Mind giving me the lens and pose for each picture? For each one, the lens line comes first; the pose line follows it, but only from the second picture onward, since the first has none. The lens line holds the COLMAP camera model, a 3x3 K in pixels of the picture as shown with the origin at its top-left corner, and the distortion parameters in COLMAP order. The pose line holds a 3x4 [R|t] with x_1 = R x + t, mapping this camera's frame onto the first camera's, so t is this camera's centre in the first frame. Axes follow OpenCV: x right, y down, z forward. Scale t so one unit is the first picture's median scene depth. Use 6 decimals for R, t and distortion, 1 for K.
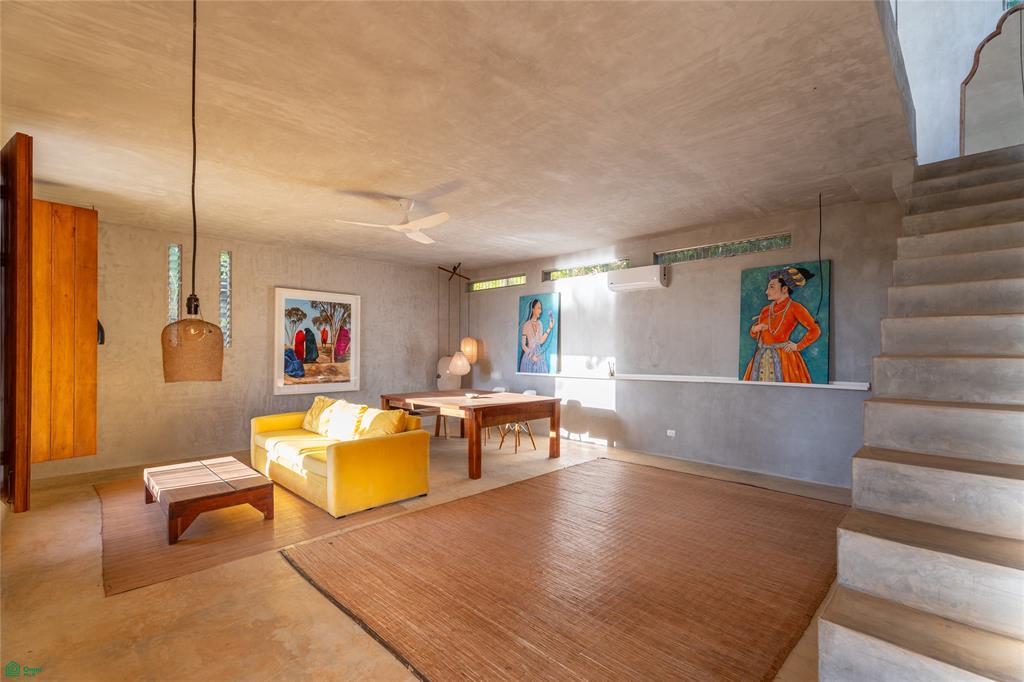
lens RADIAL K [[461.4, 0, 508.7], [0, 461.4, 346.6], [0, 0, 1]] dist [0.000034, 0.000111]
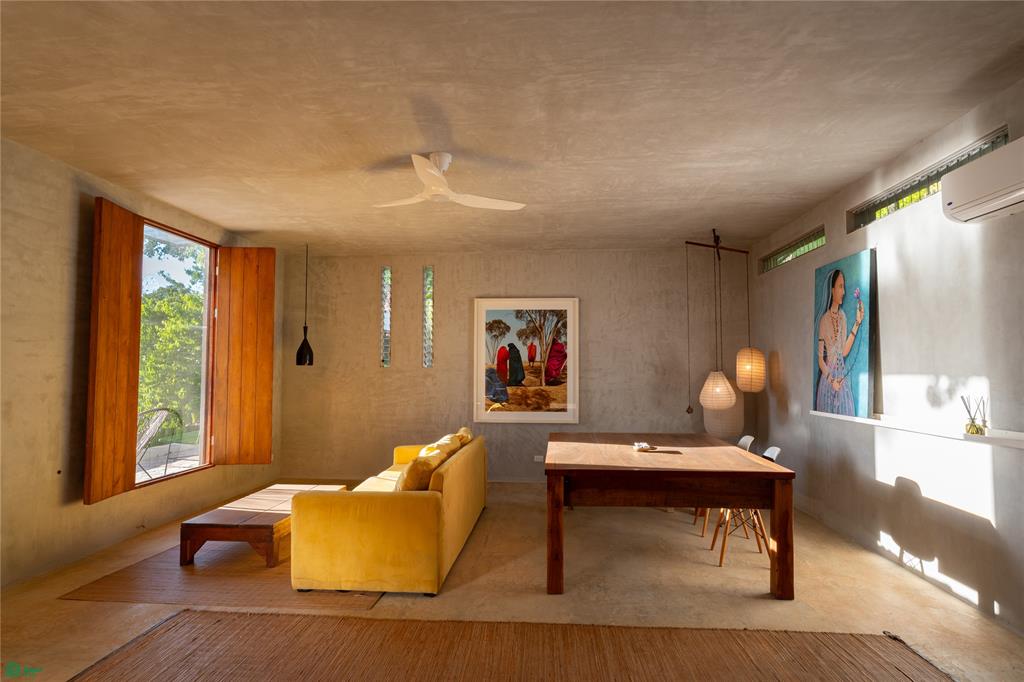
lens RADIAL K [[539.9, 0, 512.0], [0, 539.9, 341.0], [0, 0, 1]] dist [-0.012308, 0.000584]
pose [[0.646546, -0.042962, -0.761664, 0.309672], [0.009262, 0.998781, -0.048475, 0.002700], [0.762818, 0.024286, 0.646157, 0.381245]]
